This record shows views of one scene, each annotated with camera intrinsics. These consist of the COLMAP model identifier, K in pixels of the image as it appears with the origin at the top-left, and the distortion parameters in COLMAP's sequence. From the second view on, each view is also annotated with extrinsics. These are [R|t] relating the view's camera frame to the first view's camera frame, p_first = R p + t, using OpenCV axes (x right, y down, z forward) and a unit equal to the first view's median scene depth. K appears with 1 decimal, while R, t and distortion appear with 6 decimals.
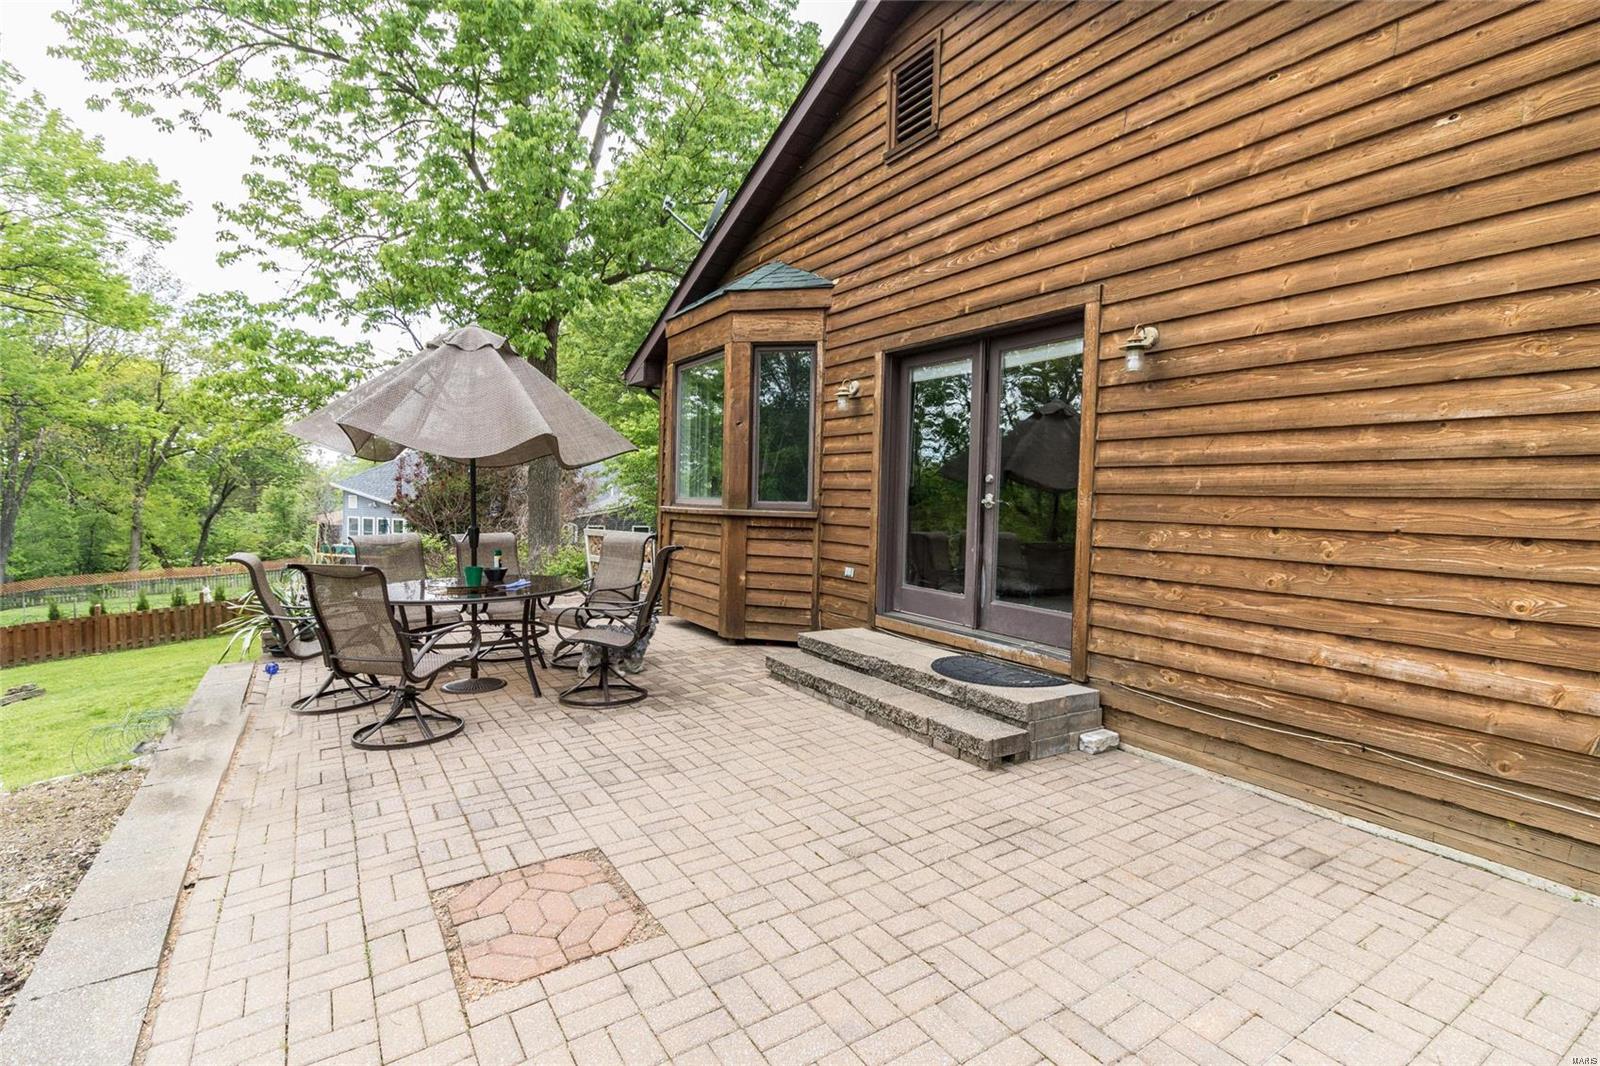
lens RADIAL K [[731.0, 0, 803.3], [0, 731.0, 535.0], [0, 0, 1]] dist [-0.001151, 0.000379]
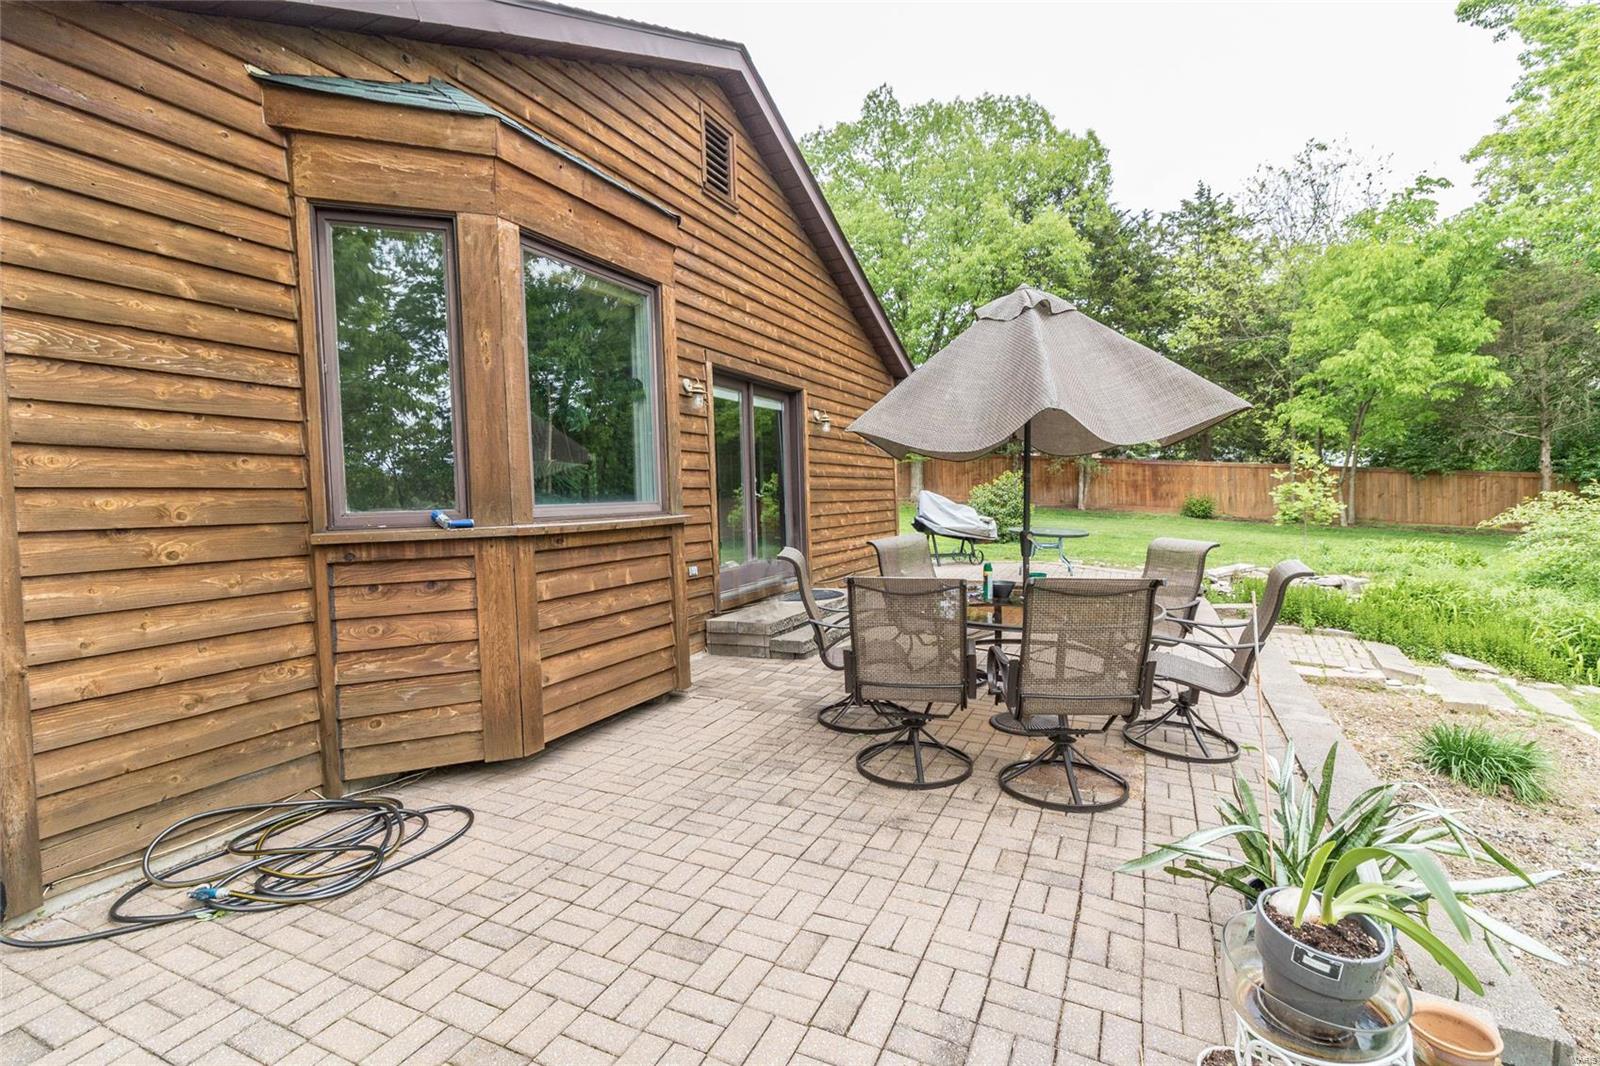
lens RADIAL K [[731.0, 0, 803.0], [0, 731.0, 535.4], [0, 0, 1]] dist [-0.001151, 0.000379]
pose [[-0.508598, -0.050622, 0.859515, -1.054009], [0.061040, 0.993639, 0.094640, -0.099727], [-0.858838, 0.100598, -0.502273, 1.665815]]
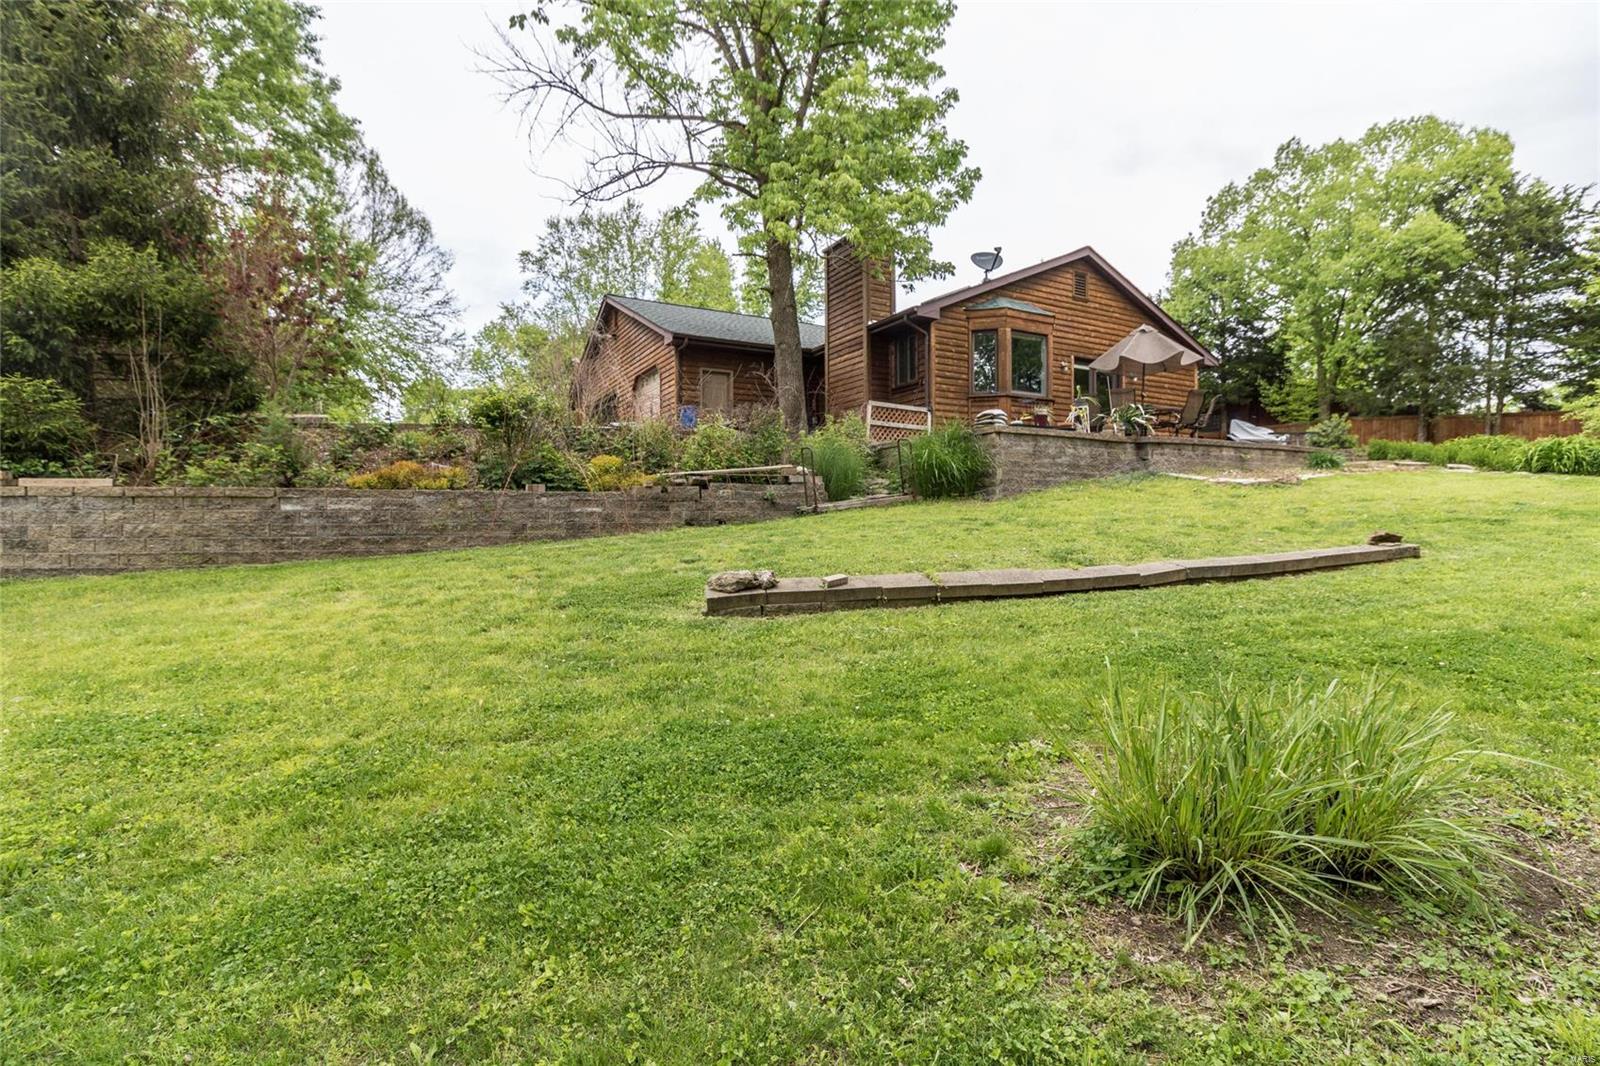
lens RADIAL K [[731.0, 0, 806.6], [0, 731.0, 531.1], [0, 0, 1]] dist [-0.001151, 0.000379]
pose [[0.097797, -0.029281, 0.994776, -3.650695], [0.048649, 0.998513, 0.024608, 0.430023], [-0.994017, 0.045988, 0.099076, 2.142455]]
